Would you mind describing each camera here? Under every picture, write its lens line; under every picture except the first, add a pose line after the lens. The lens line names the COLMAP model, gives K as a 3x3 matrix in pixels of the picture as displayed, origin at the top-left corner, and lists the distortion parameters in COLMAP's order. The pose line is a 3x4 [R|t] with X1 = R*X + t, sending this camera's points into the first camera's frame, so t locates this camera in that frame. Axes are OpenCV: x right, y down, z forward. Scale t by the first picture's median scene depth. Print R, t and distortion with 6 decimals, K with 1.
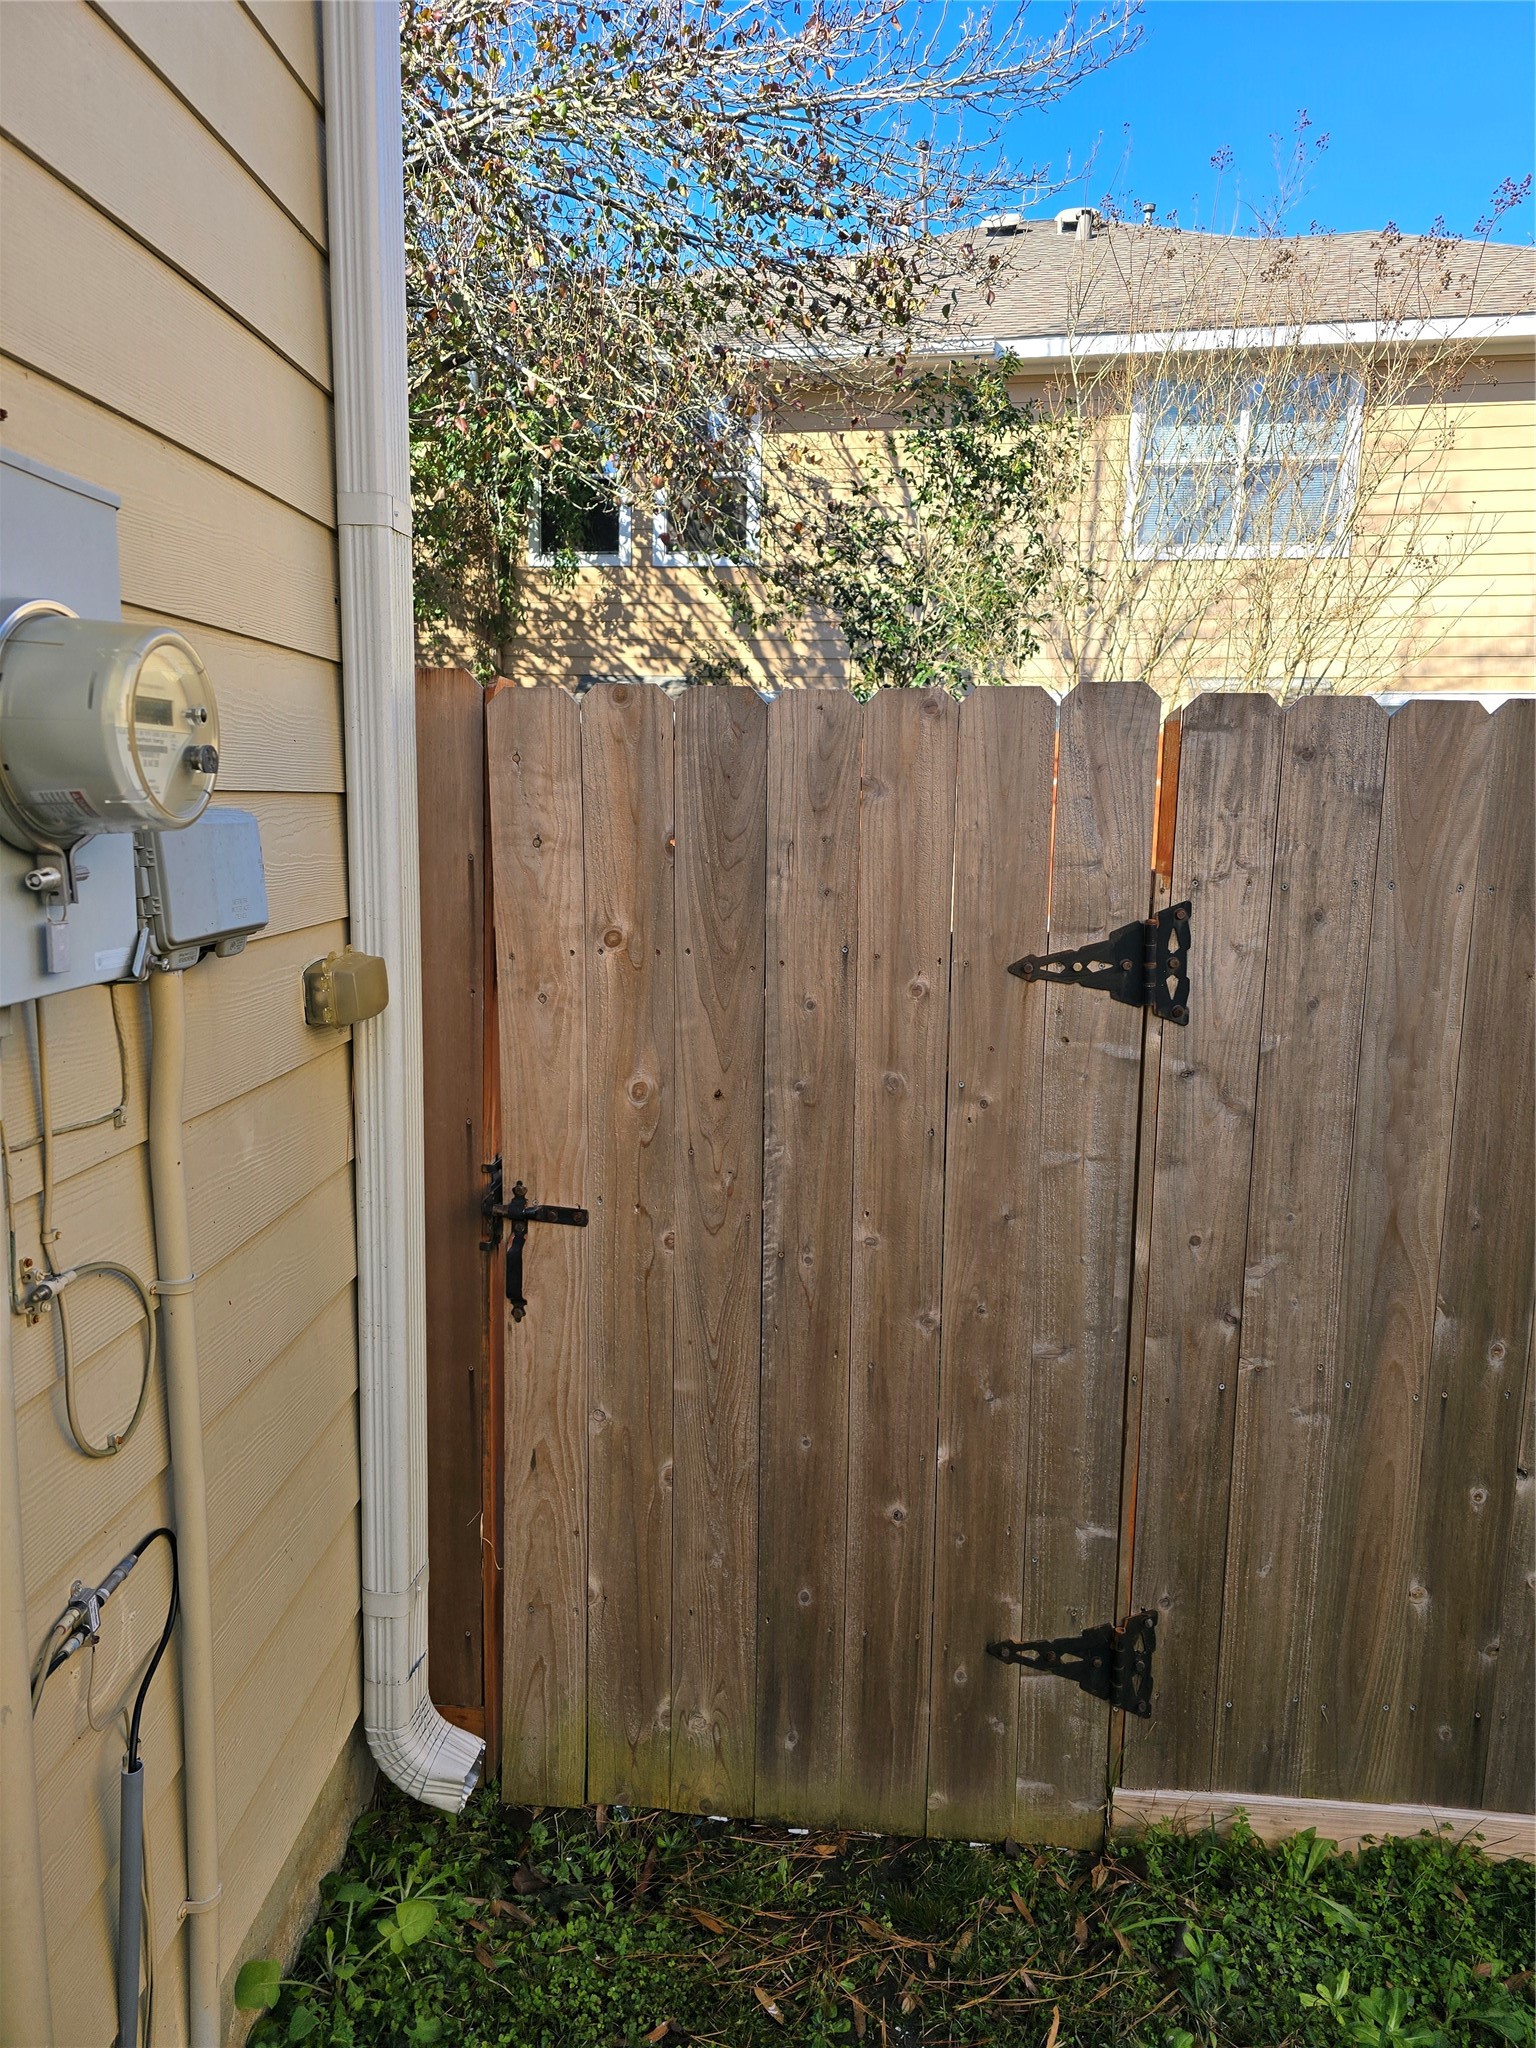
lens RADIAL K [[1351.6, 0, 766.3], [0, 1351.6, 1022.2], [0, 0, 1]] dist [0.012760, -0.005409]
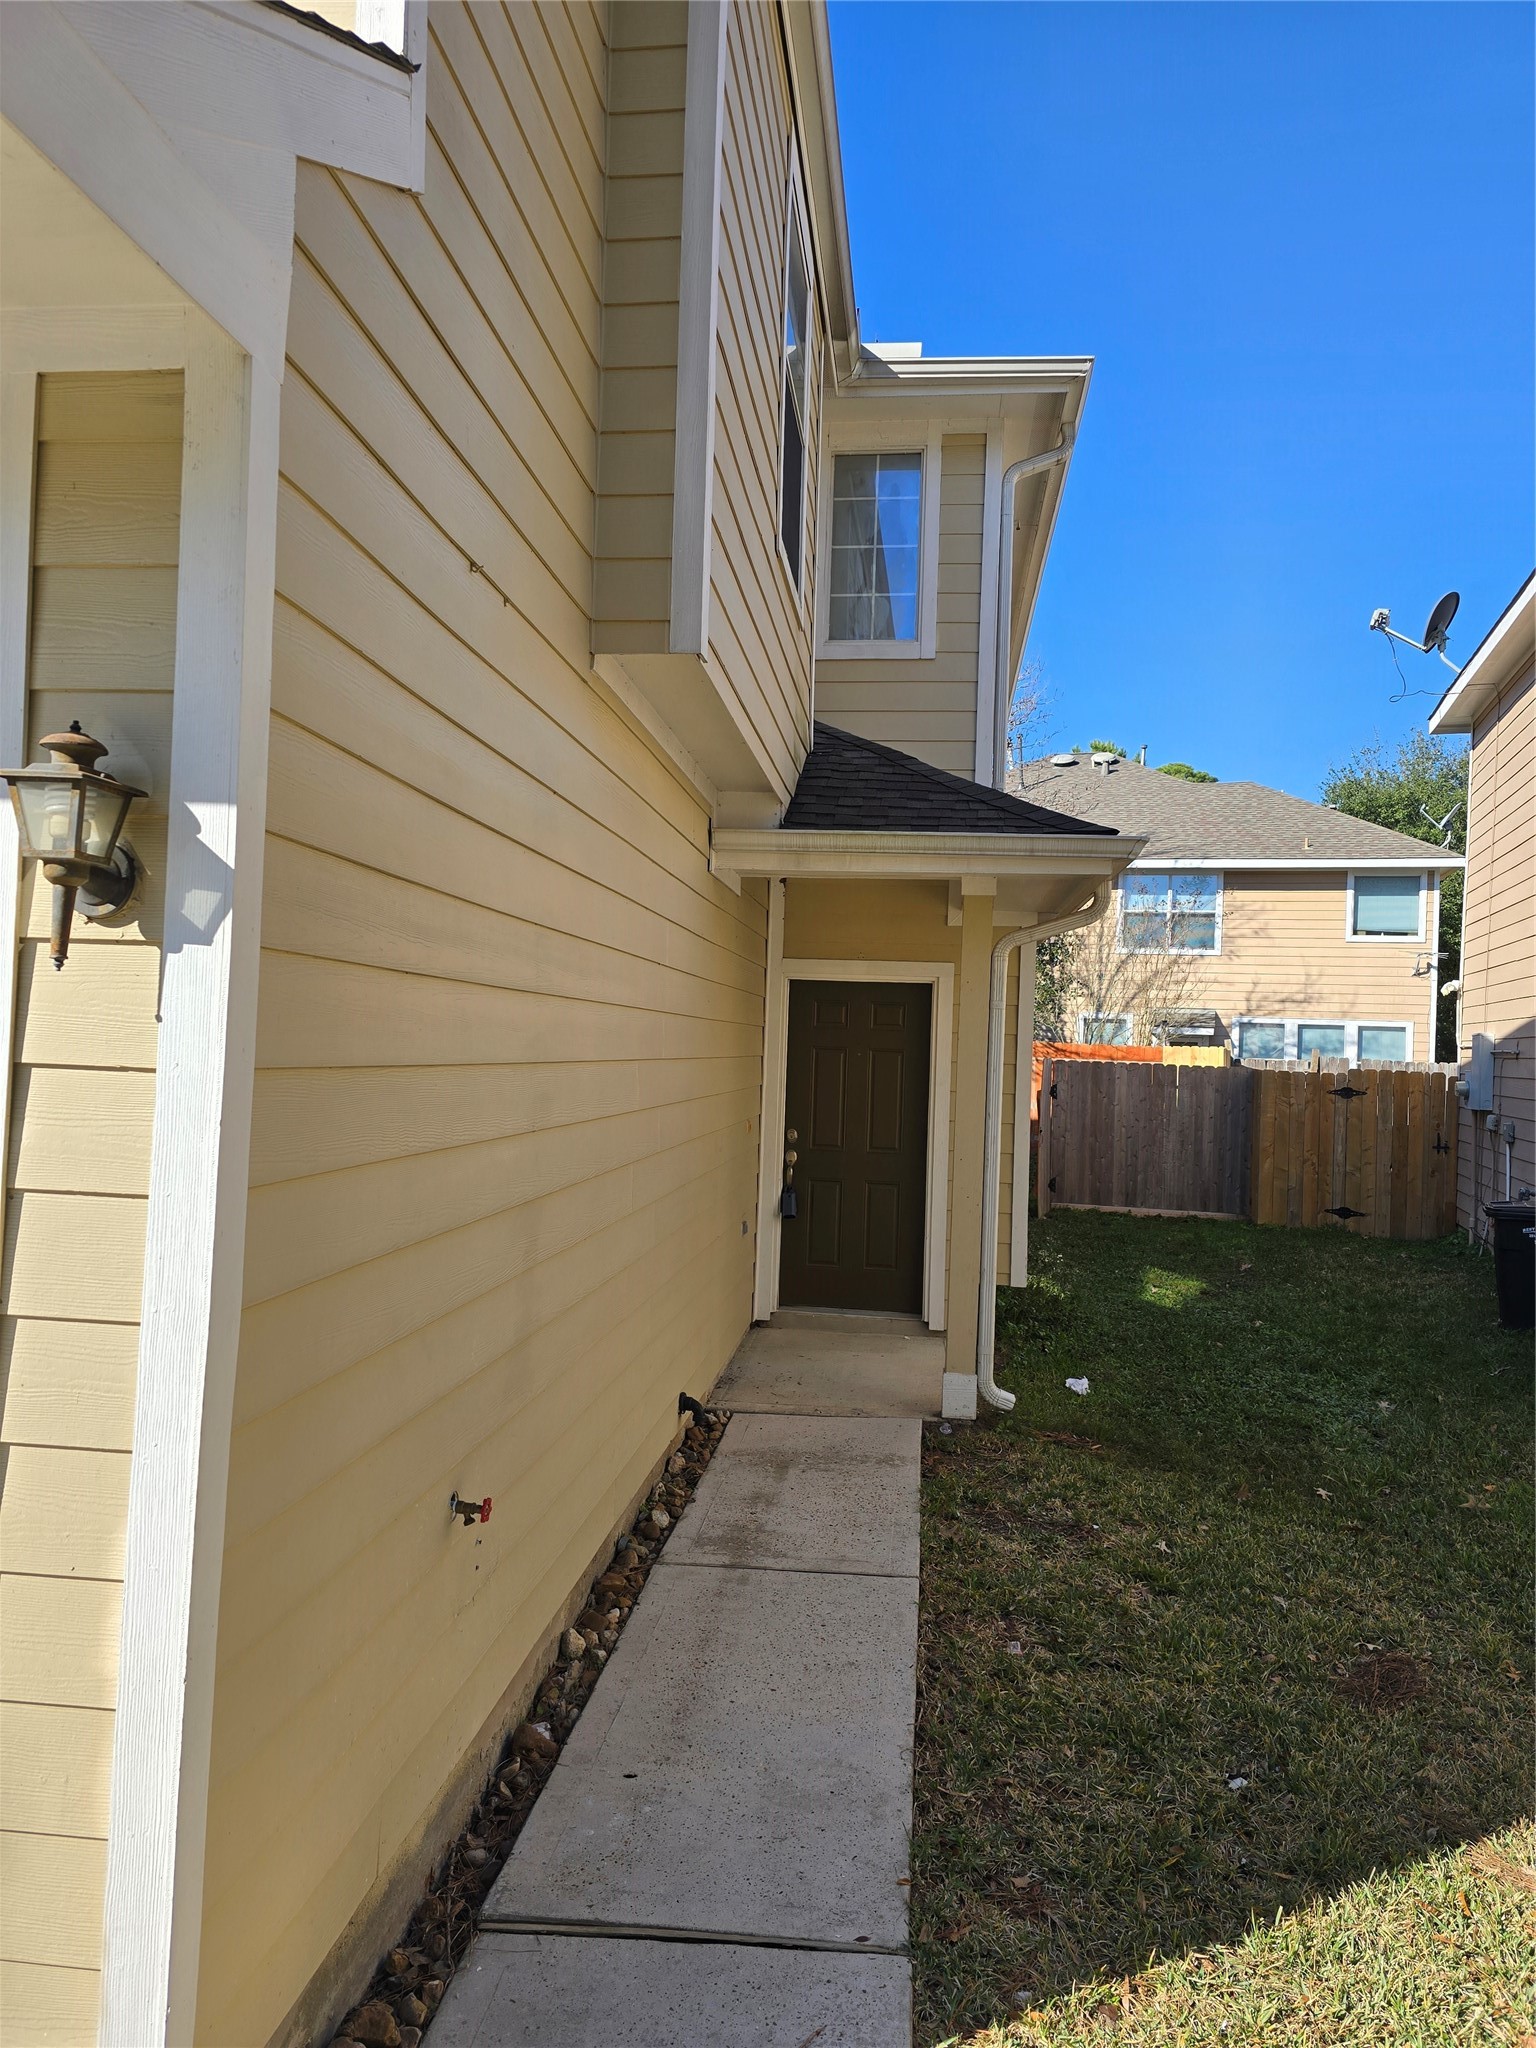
lens RADIAL K [[1351.6, 0, 768.9], [0, 1351.6, 1013.4], [0, 0, 1]] dist [0.012760, -0.005409]
pose [[0.997397, 0.019122, -0.069526, -0.141710], [-0.031461, 0.982986, -0.180968, 0.168143], [0.064883, 0.182684, 0.981028, -1.182998]]
